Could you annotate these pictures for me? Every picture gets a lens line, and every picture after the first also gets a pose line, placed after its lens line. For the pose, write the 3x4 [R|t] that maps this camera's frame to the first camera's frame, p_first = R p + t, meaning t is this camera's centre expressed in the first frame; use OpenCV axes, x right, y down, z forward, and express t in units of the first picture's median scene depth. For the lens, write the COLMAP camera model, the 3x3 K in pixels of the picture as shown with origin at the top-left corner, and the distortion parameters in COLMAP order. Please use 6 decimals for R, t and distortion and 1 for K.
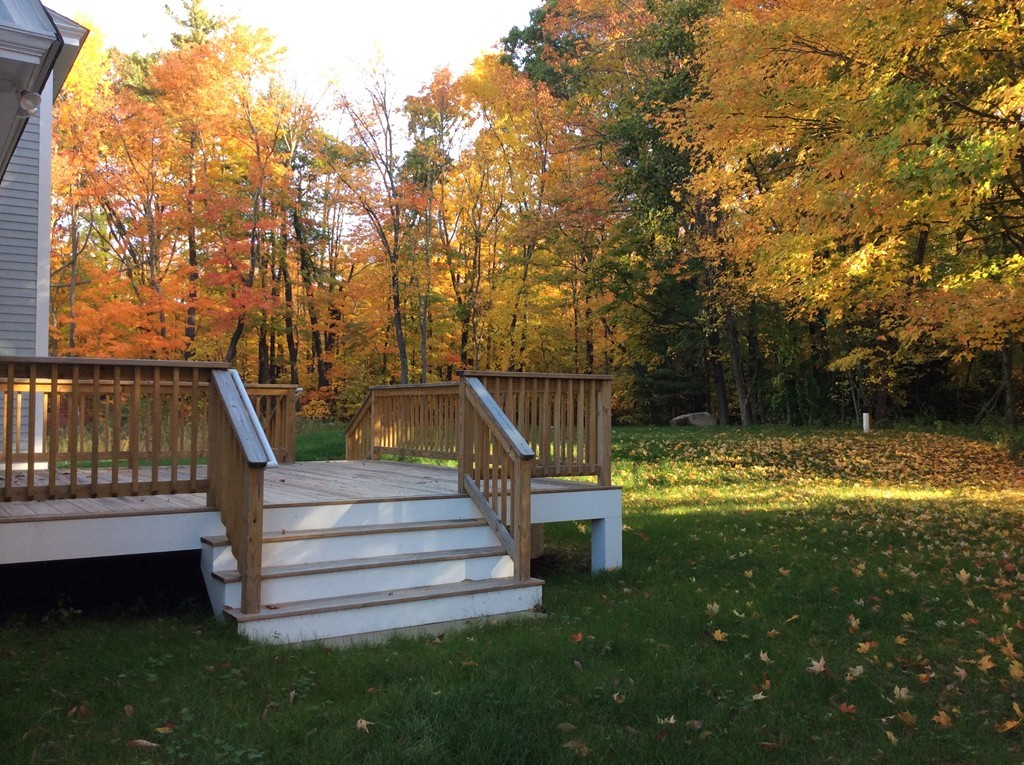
lens RADIAL K [[935.6, 0, 512.0], [0, 935.6, 382.5], [0, 0, 1]] dist [0.139360, -0.268495]
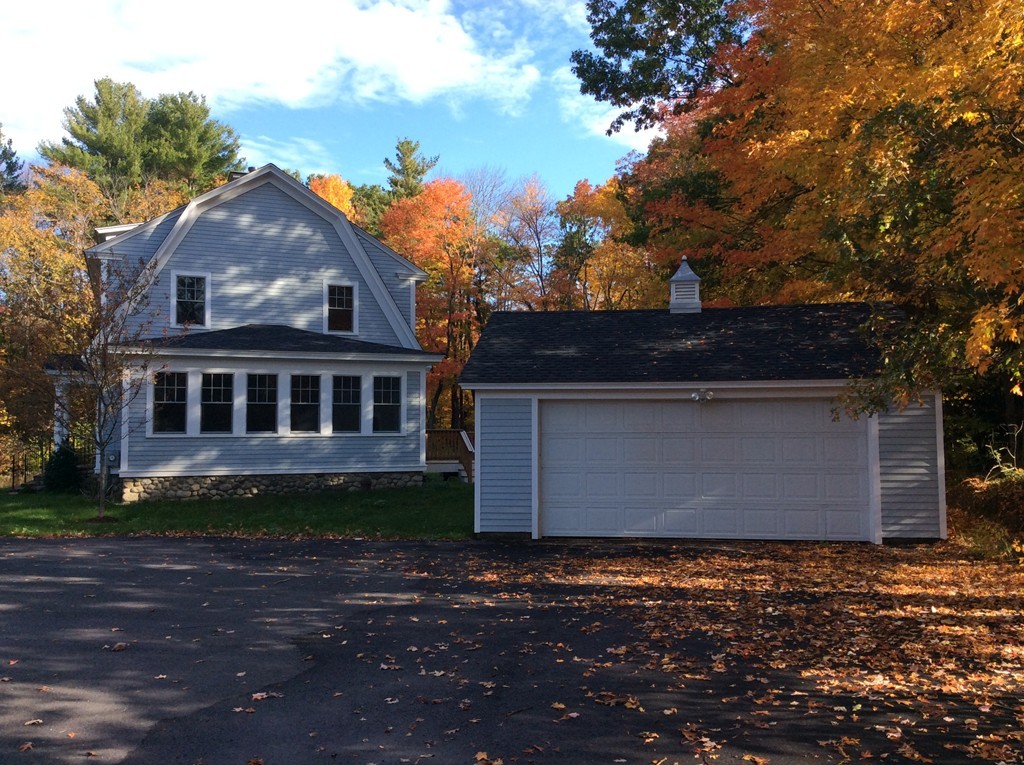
lens RADIAL K [[935.6, 0, 512.0], [0, 935.6, 382.5], [0, 0, 1]] dist [0.139360, -0.268495]
pose [[0.982274, -0.023874, -0.185926, 0.069949], [0.016700, 0.999058, -0.040053, -0.004276], [0.186707, 0.036238, 0.981747, -0.313424]]
